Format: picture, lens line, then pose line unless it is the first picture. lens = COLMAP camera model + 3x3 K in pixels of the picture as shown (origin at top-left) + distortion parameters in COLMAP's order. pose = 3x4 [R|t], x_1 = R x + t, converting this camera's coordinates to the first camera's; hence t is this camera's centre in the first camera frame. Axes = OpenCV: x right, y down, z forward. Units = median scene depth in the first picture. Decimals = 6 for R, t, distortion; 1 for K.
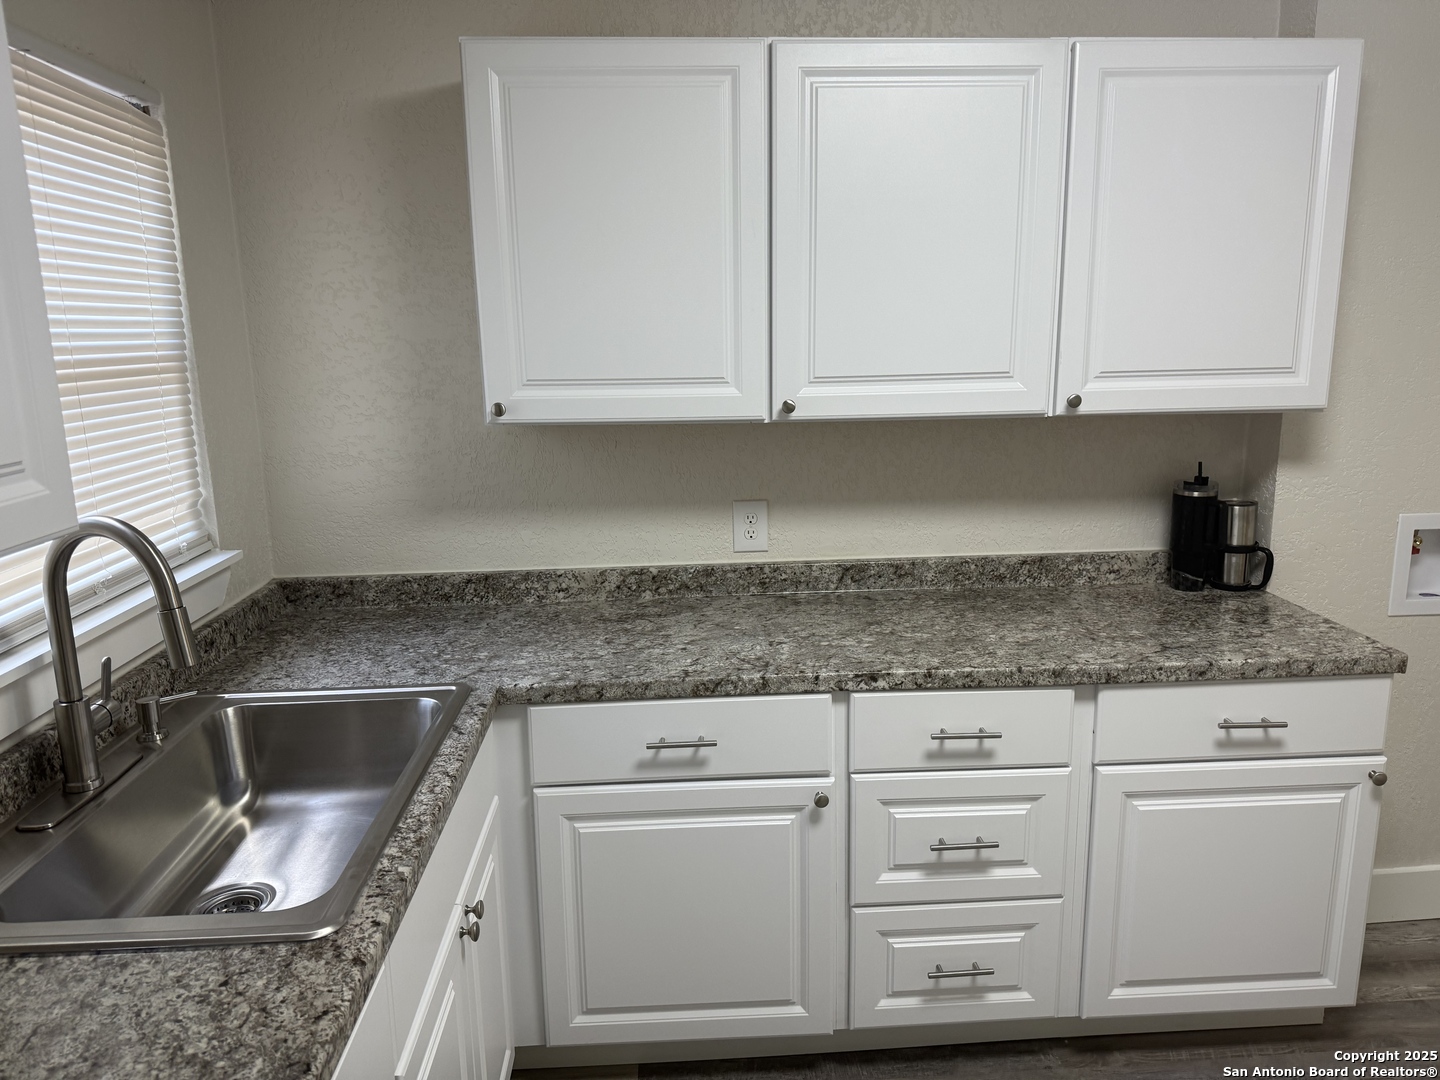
lens RADIAL K [[1016.6, 0, 711.4], [0, 1016.6, 530.5], [0, 0, 1]] dist [0.056715, -0.060536]
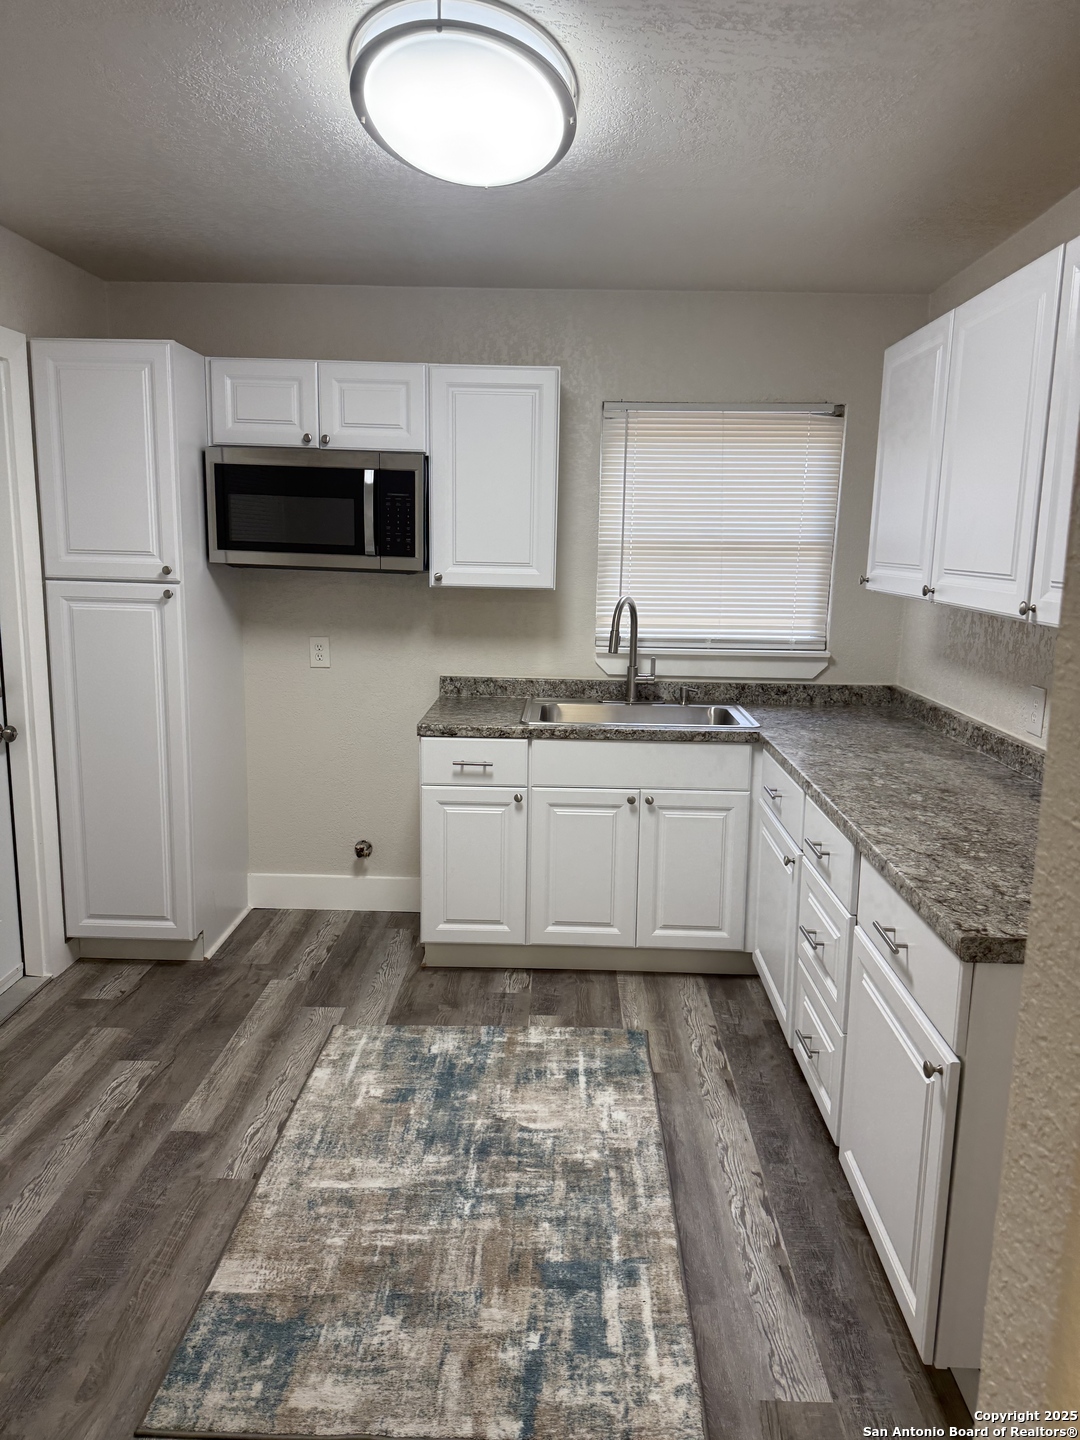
lens RADIAL K [[1016.6, 0, 544.3], [0, 1016.6, 725.7], [0, 0, 1]] dist [0.056715, -0.060536]
pose [[-0.082514, 0.193560, -0.977612, 1.364960], [-0.209381, 0.955696, 0.206893, -0.125145], [0.974346, 0.221765, -0.038331, 0.636331]]
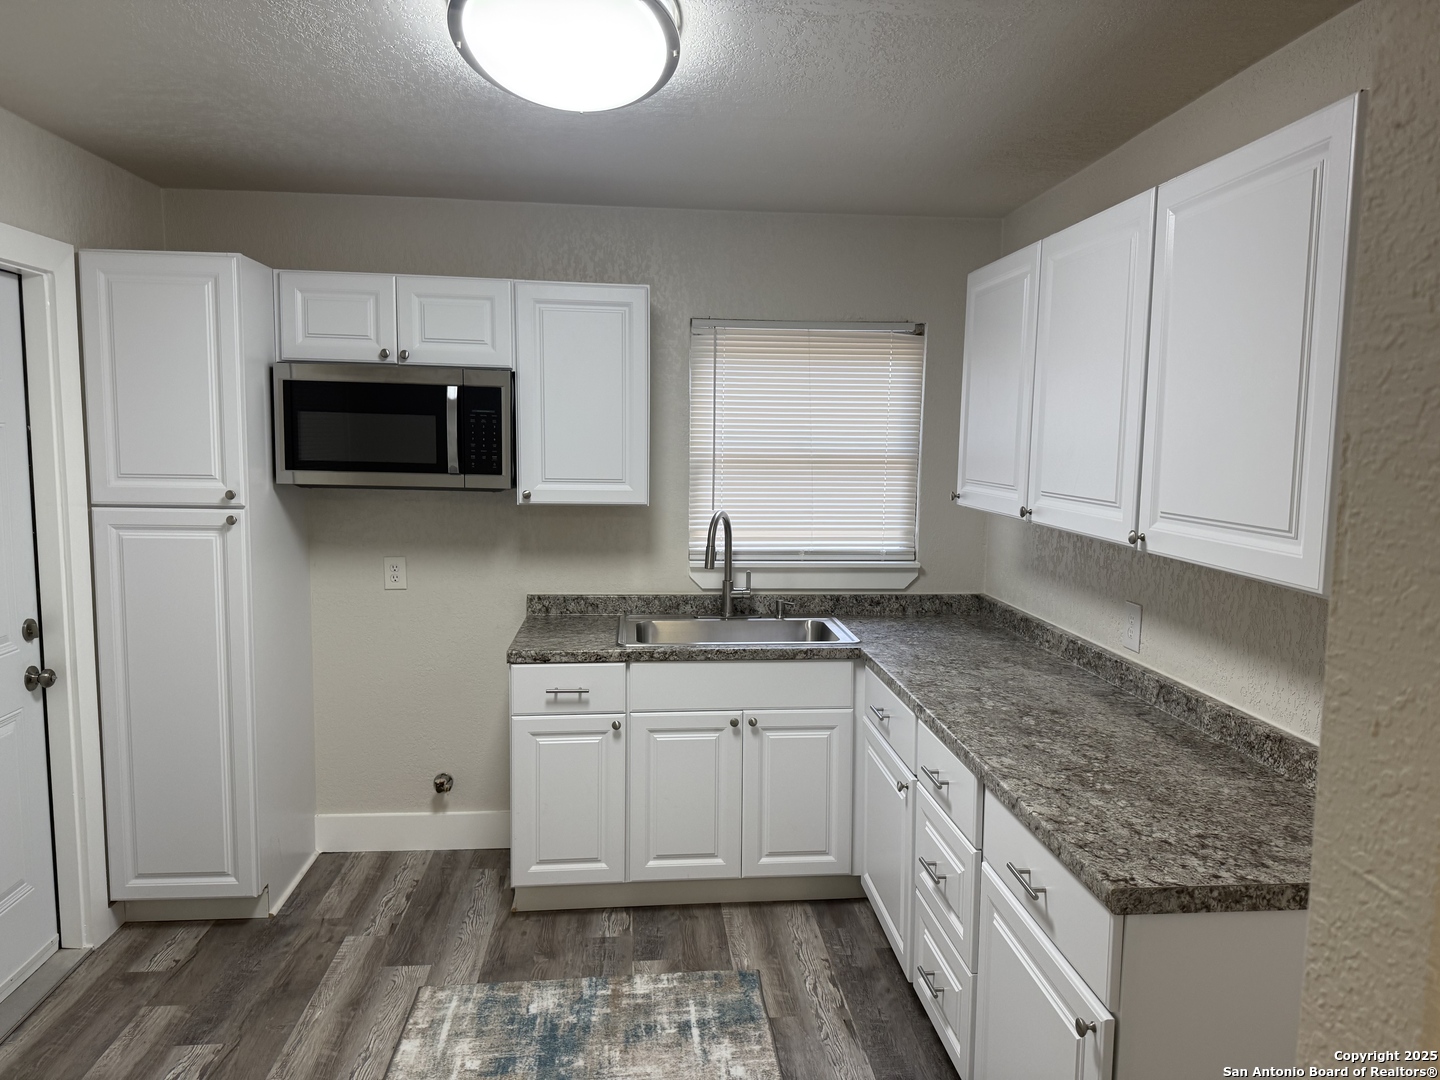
lens RADIAL K [[1016.6, 0, 728.5], [0, 1016.6, 549.4], [0, 0, 1]] dist [0.056715, -0.060536]
pose [[0.037303, 0.130452, -0.990753, 1.317190], [-0.207066, 0.970934, 0.120046, -0.151944], [0.977615, 0.200674, 0.063231, 0.577520]]
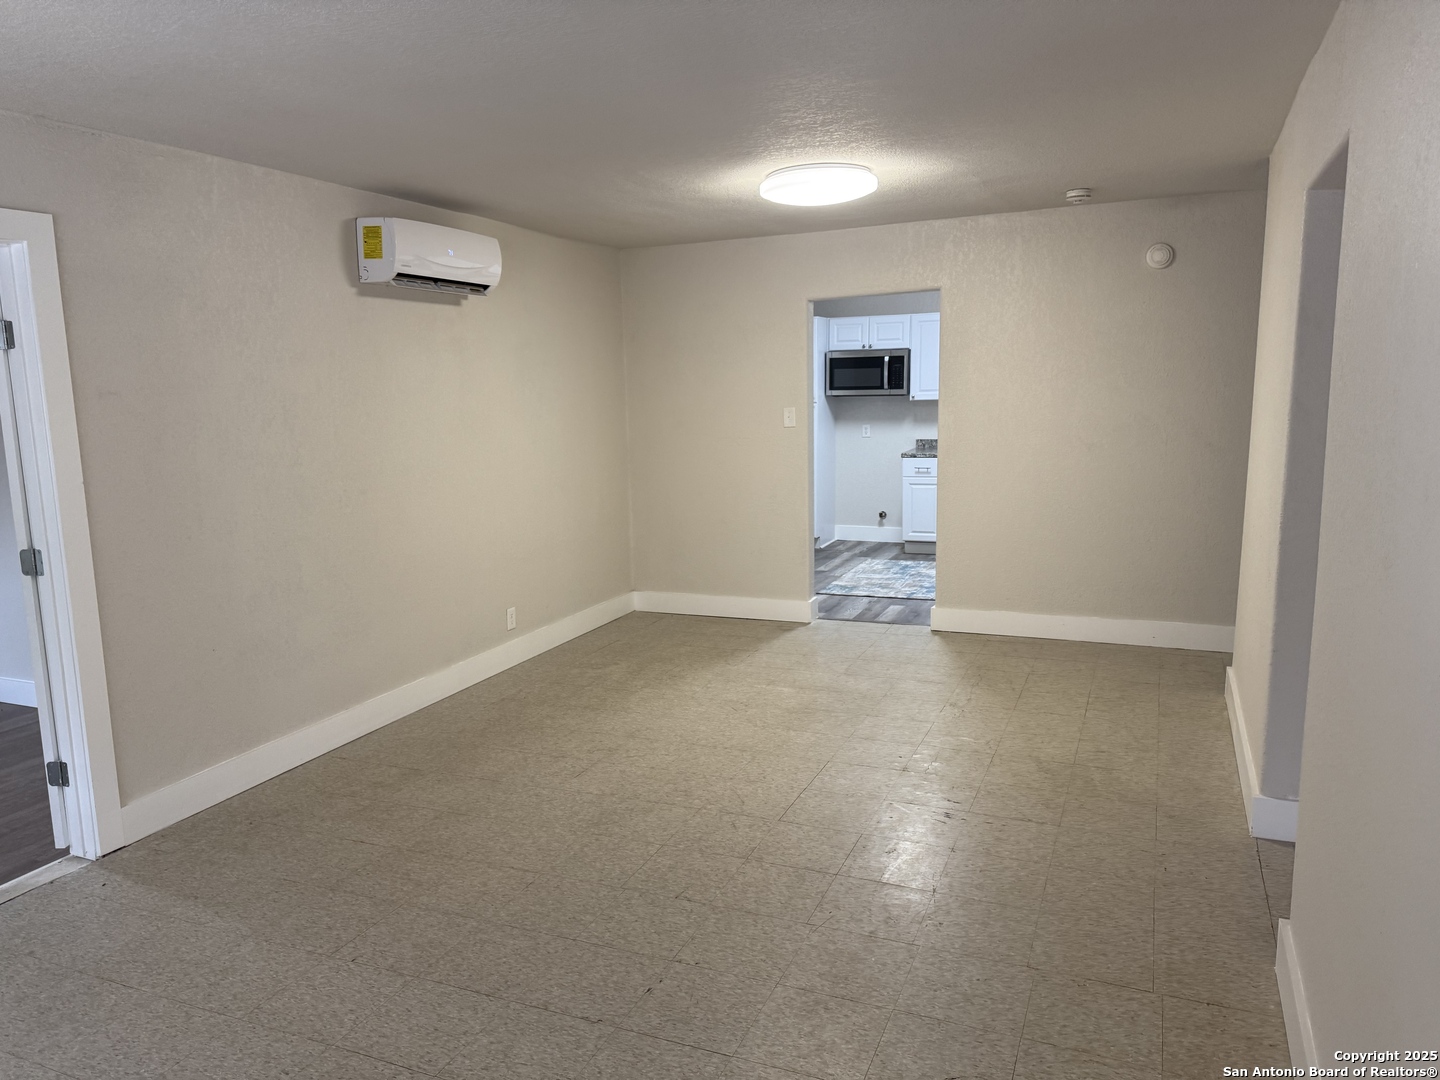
lens RADIAL K [[1016.6, 0, 710.7], [0, 1016.6, 553.6], [0, 0, 1]] dist [0.056715, -0.060536]
pose [[-0.445919, 0.179351, -0.876920, 3.843267], [-0.138959, 0.953969, 0.265771, -0.358333], [0.884221, 0.240368, -0.400471, 1.438763]]
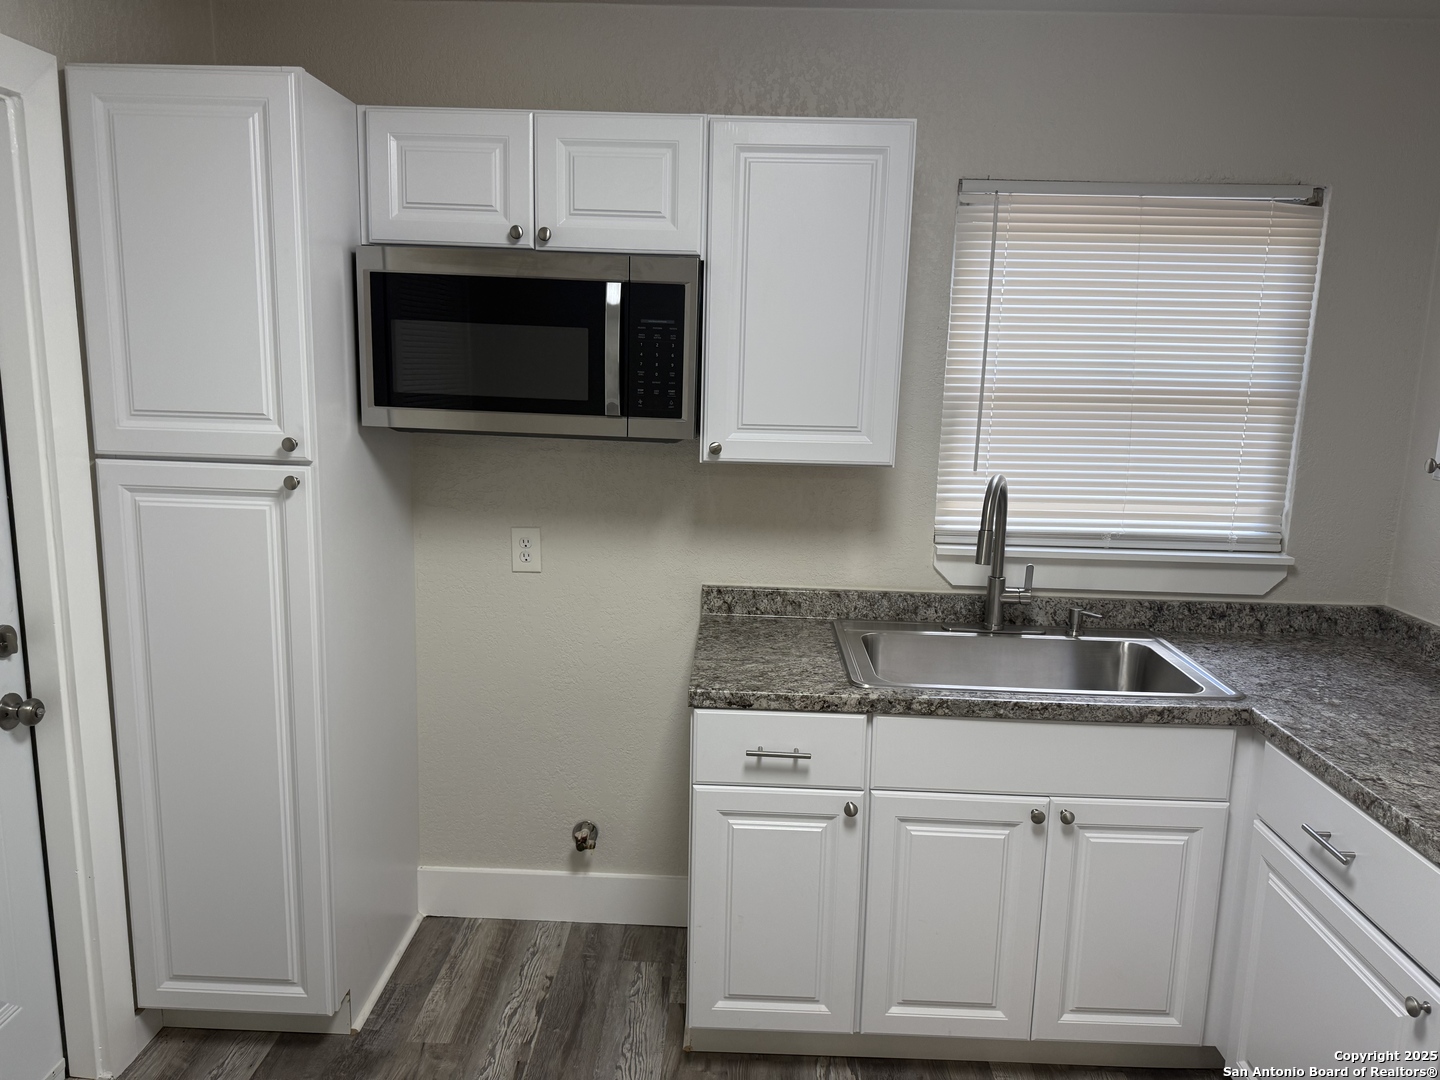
lens RADIAL K [[1016.6, 0, 709.7], [0, 1016.6, 541.1], [0, 0, 1]] dist [0.056715, -0.060536]
pose [[-0.097167, 0.191771, -0.976618, 0.781313], [-0.212488, 0.954639, 0.208596, -0.106232], [0.972321, 0.227789, -0.052010, 0.425129]]
